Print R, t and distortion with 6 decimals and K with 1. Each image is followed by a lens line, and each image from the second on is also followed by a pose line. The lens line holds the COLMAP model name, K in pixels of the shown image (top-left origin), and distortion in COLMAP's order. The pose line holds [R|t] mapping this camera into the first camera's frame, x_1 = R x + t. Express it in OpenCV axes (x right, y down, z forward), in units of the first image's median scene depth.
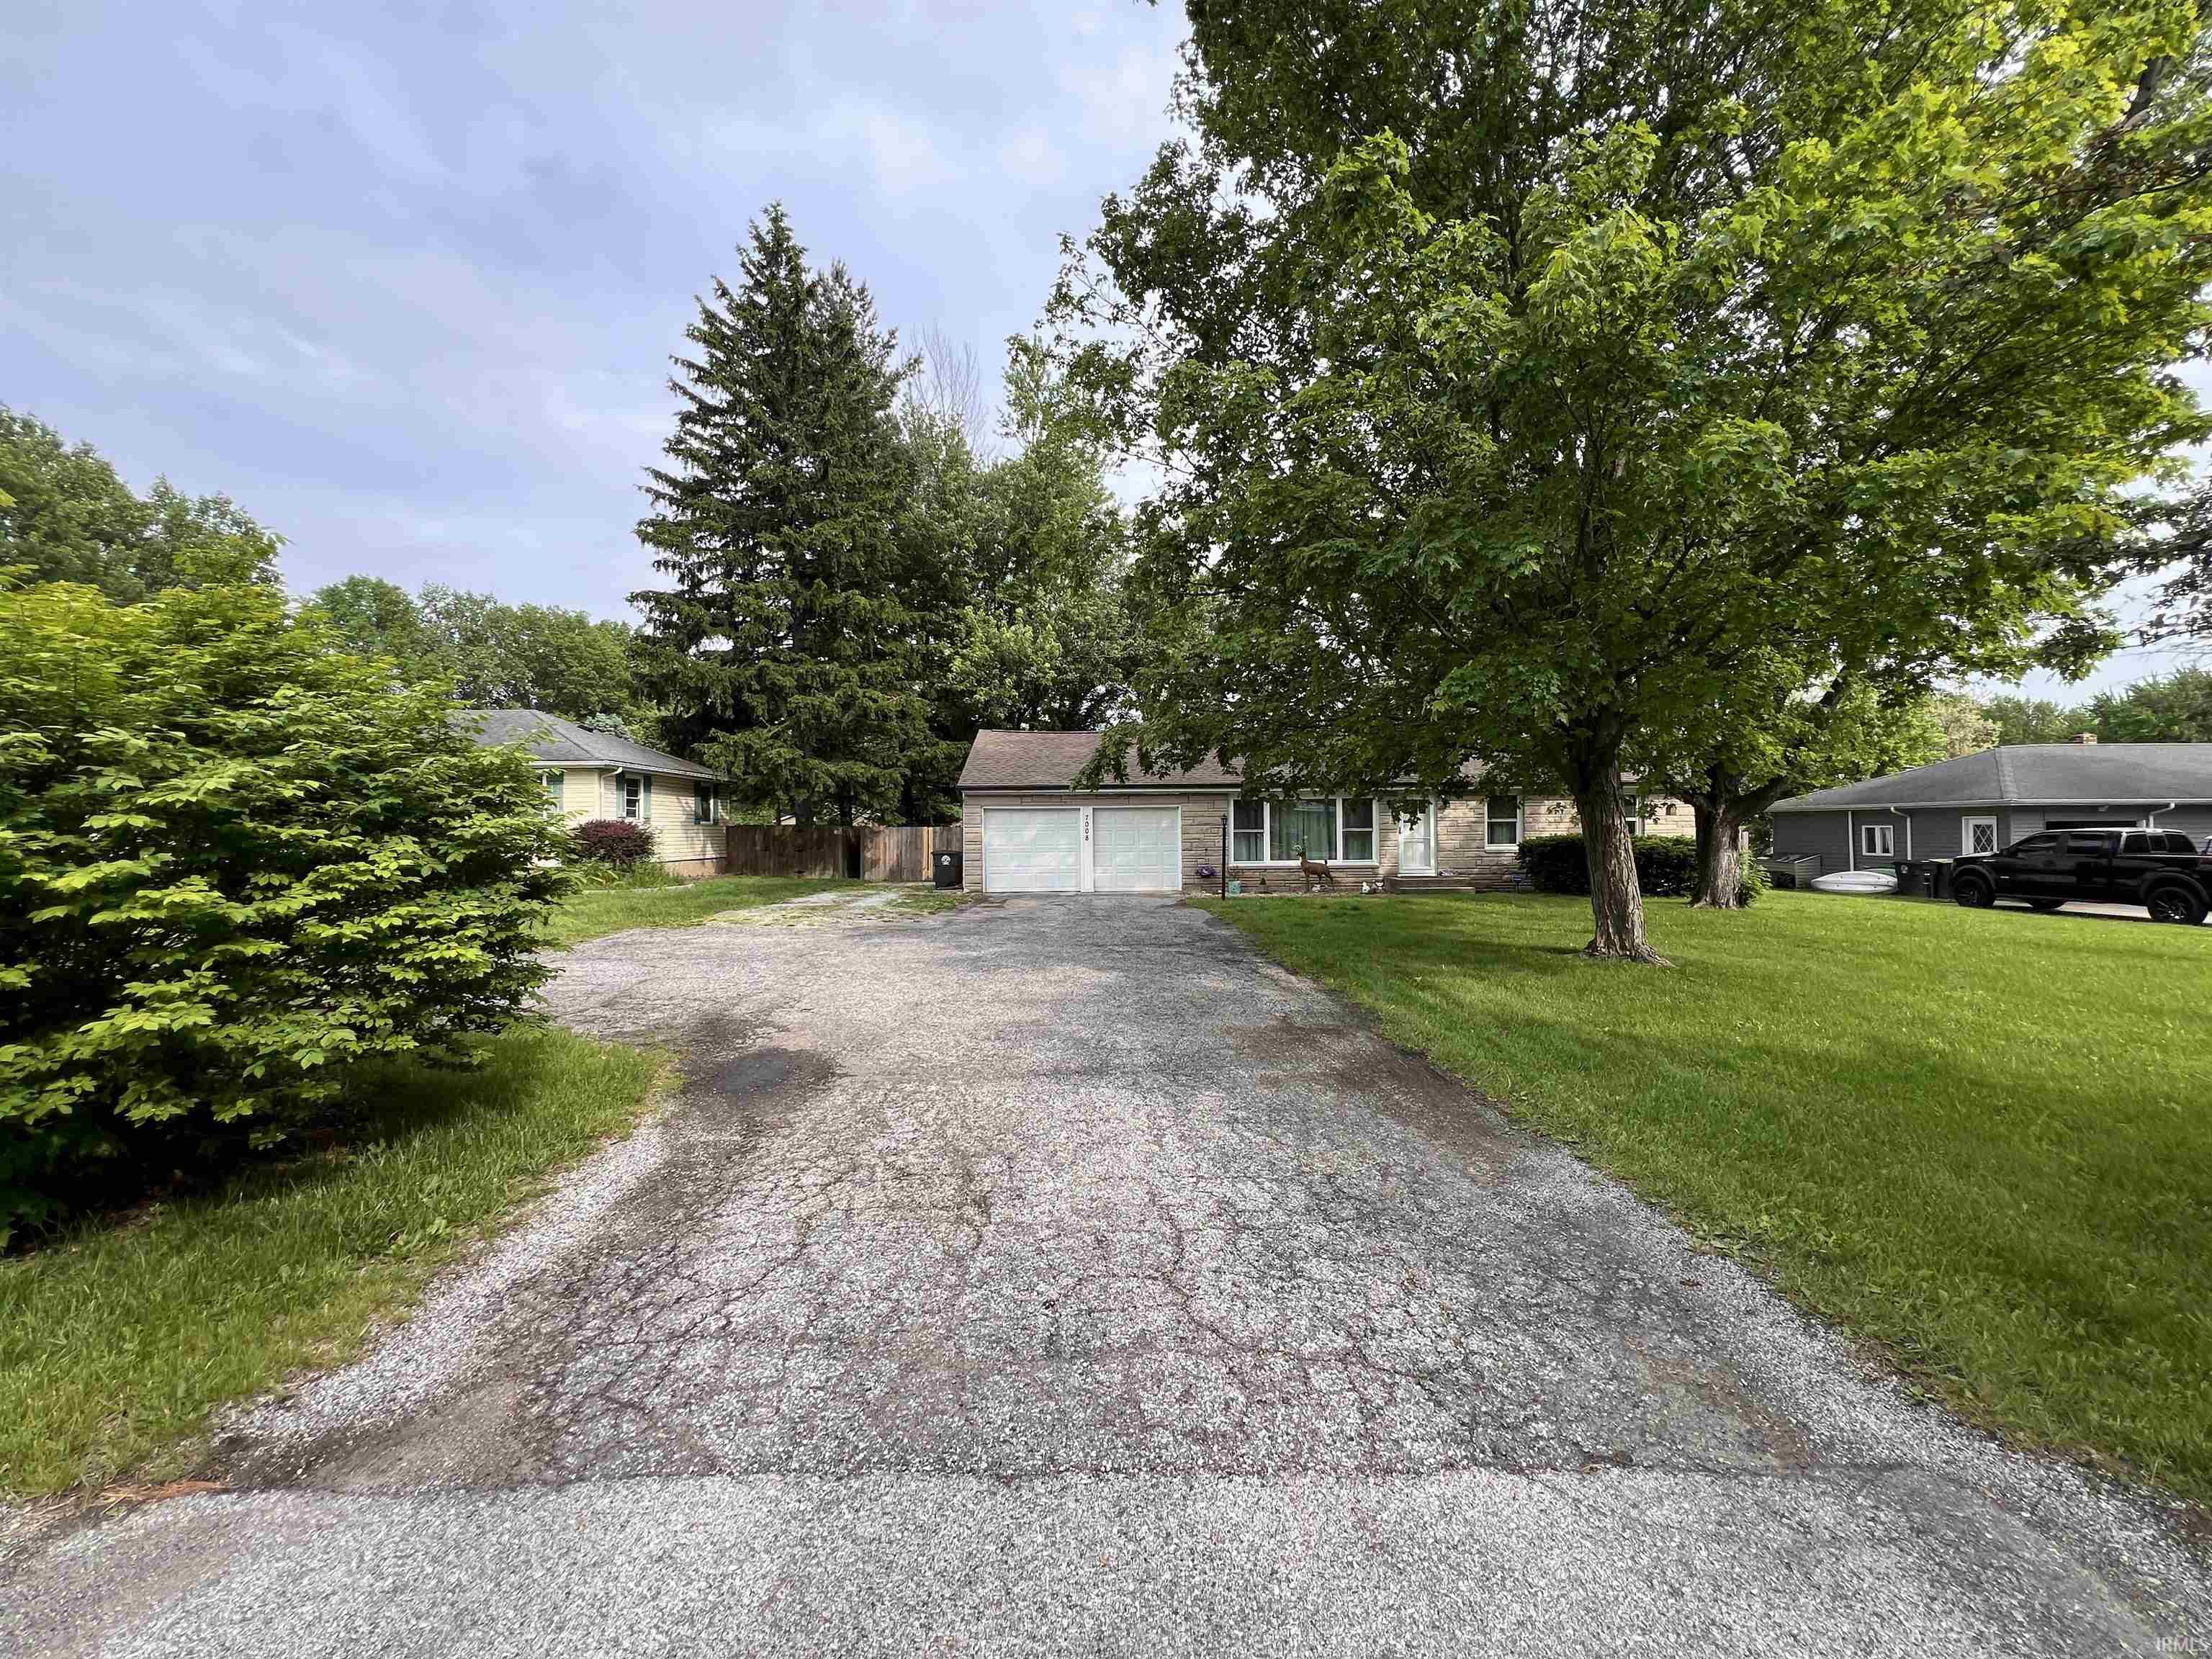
lens RADIAL K [[875.1, 0, 1106.0], [0, 875.1, 829.5], [0, 0, 1]] dist [0.000076, -0.000002]
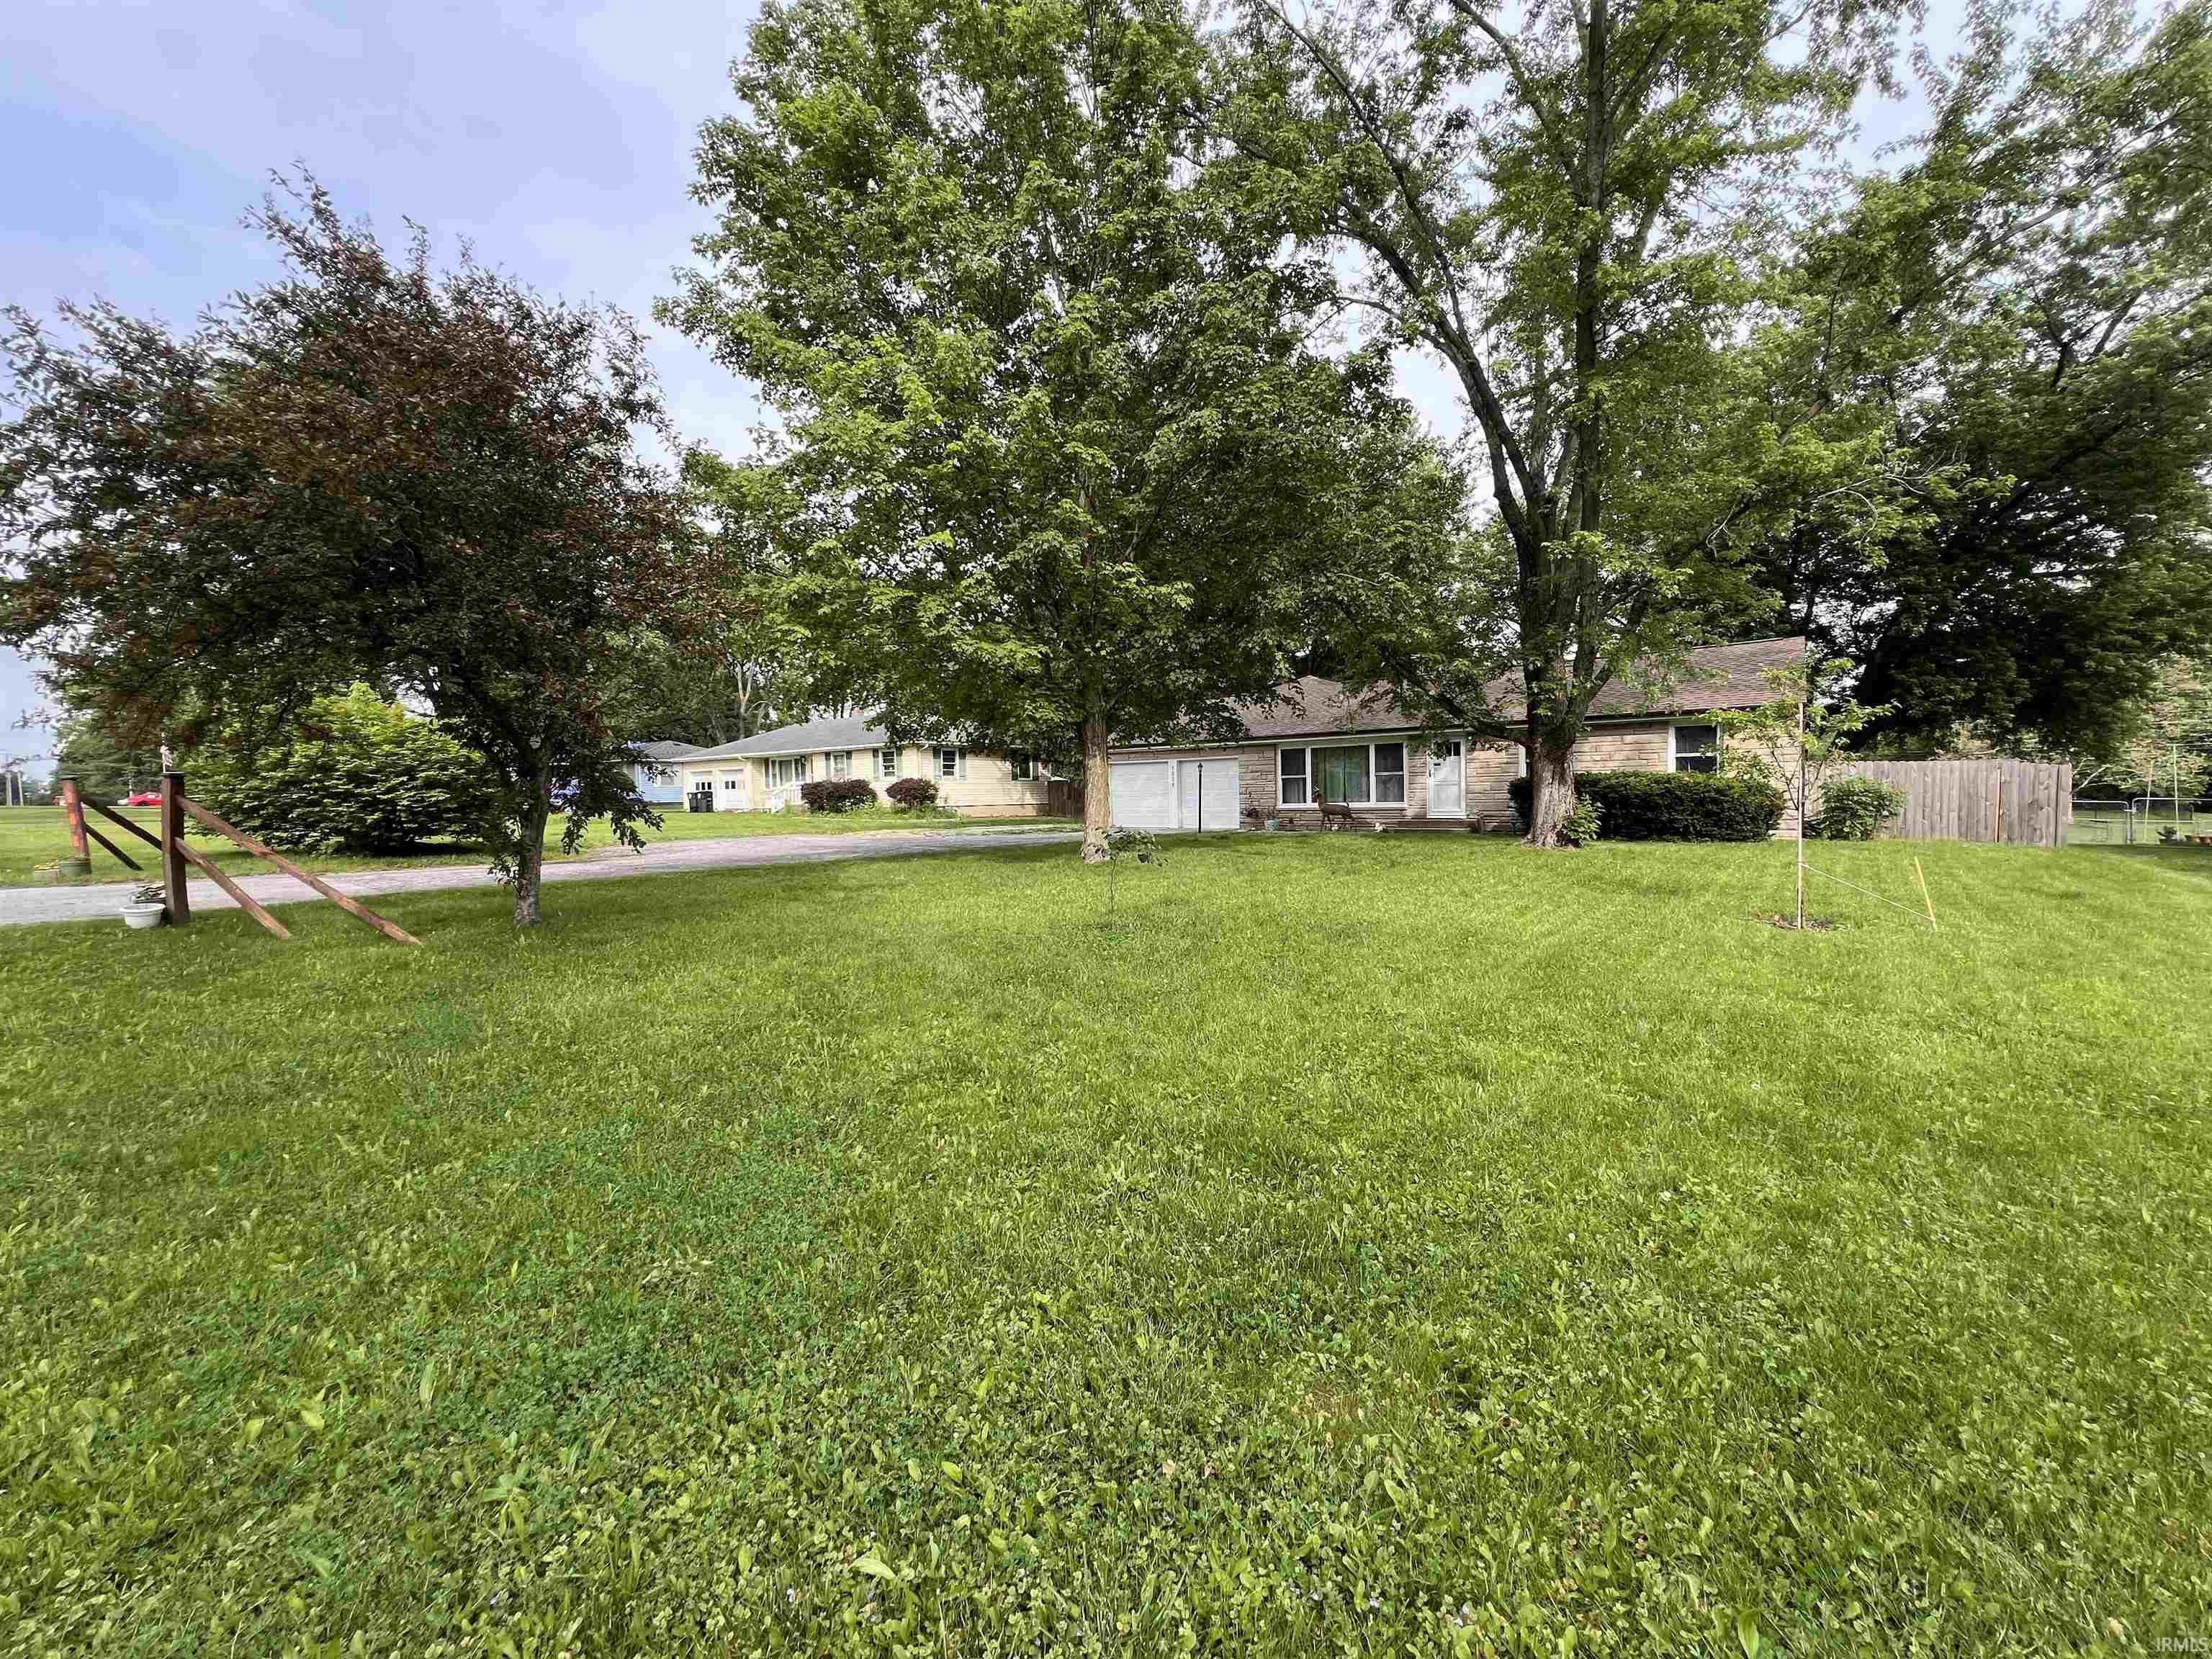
lens RADIAL K [[875.1, 0, 1106.0], [0, 875.1, 829.5], [0, 0, 1]] dist [0.000076, -0.000002]
pose [[0.770010, 0.019301, -0.637740, 0.698491], [0.011724, 0.998946, 0.044388, 0.016749], [0.637924, -0.041656, 0.768972, -0.030682]]
